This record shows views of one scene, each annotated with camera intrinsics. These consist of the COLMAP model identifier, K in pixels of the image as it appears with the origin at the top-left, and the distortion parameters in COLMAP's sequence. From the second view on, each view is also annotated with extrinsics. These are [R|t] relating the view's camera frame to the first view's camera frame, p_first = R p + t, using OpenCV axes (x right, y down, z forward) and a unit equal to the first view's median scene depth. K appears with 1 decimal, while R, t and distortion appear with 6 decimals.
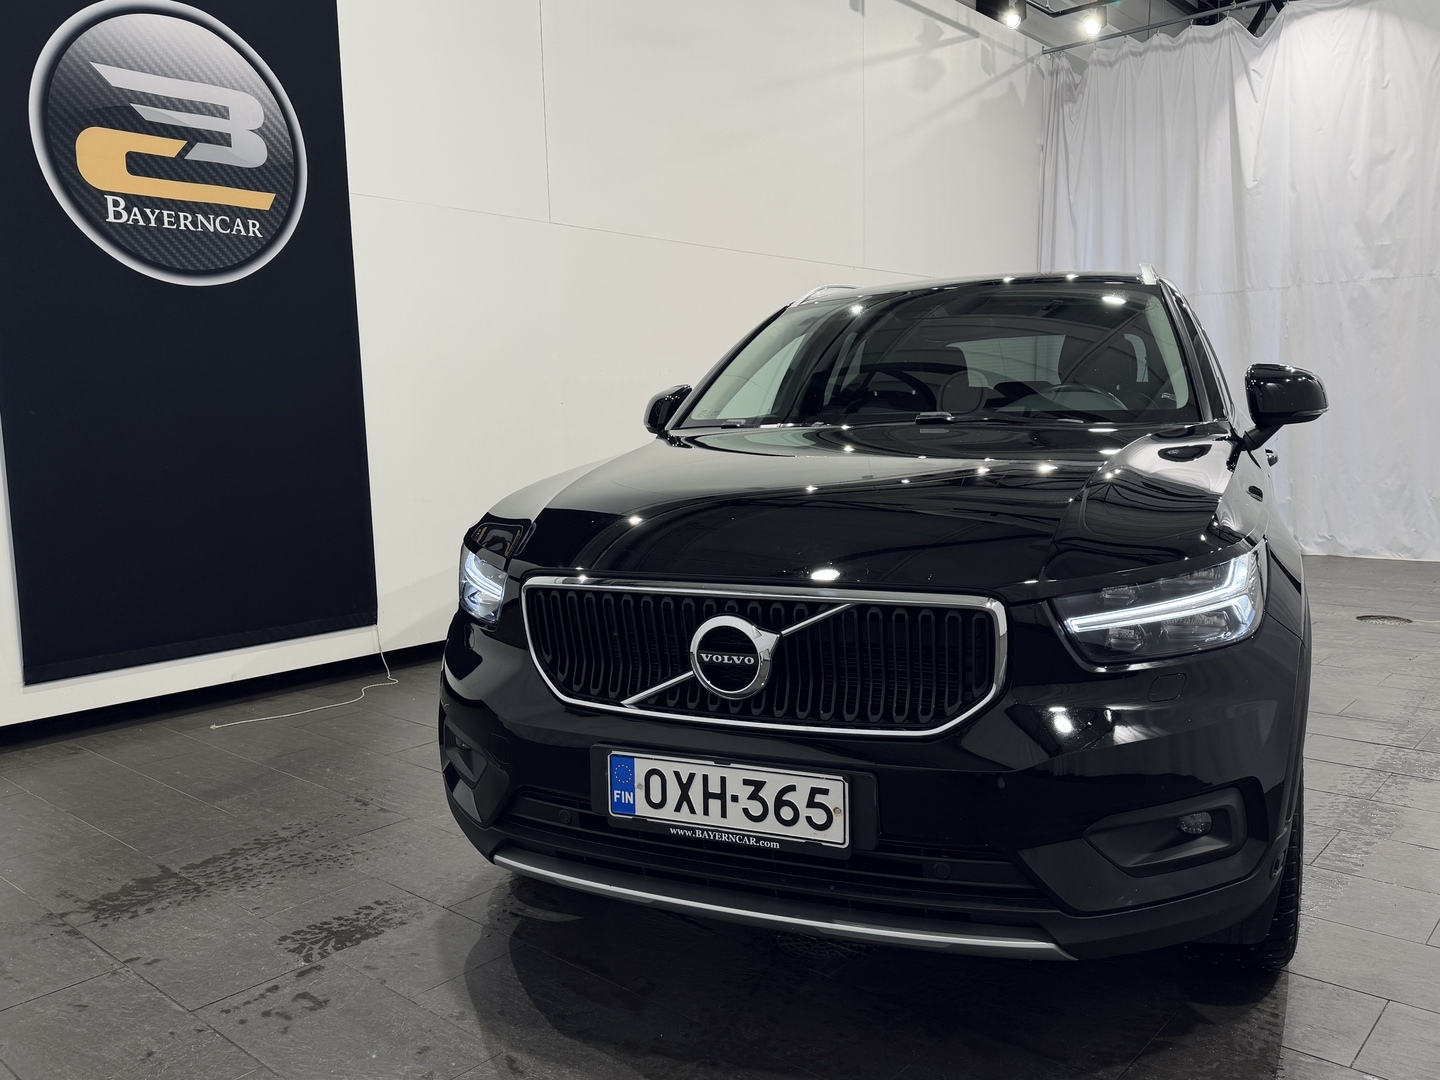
lens RADIAL K [[1144.0, 0, 717.3], [0, 1144.0, 536.0], [0, 0, 1]] dist [0.010404, -0.013600]
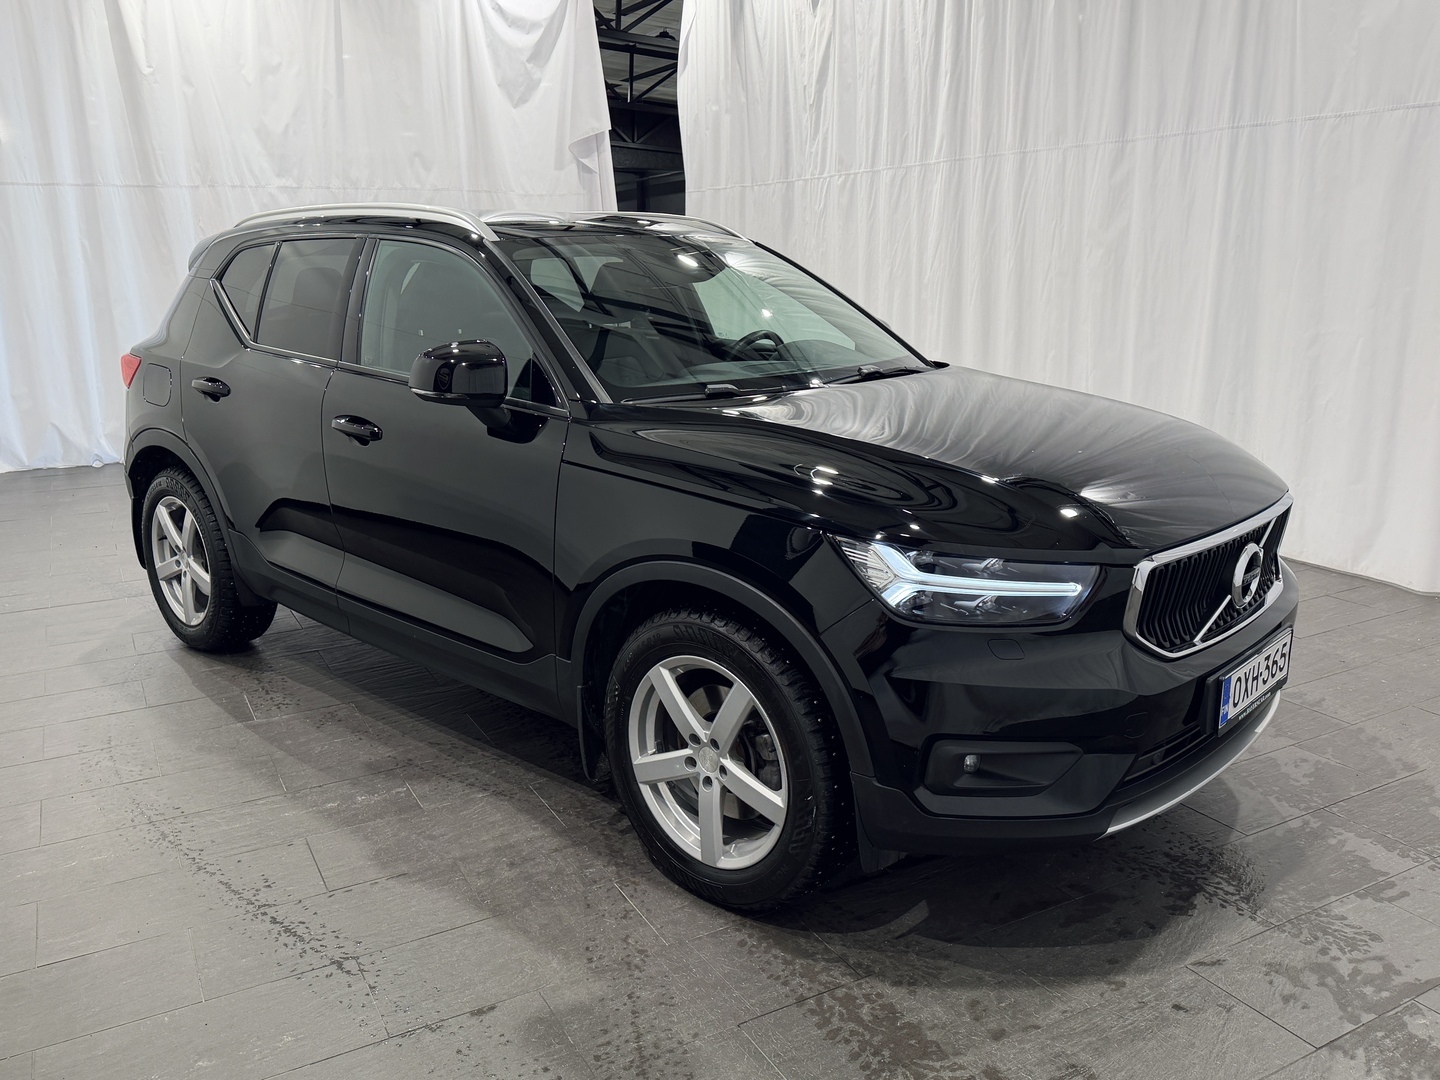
lens RADIAL K [[1144.0, 0, 720.4], [0, 1144.0, 545.1], [0, 0, 1]] dist [0.010404, -0.013600]
pose [[0.344189, -0.215660, 0.913797, -0.327982], [0.106125, 0.975962, 0.190358, -0.059275], [-0.932883, 0.031458, 0.358803, 0.250468]]
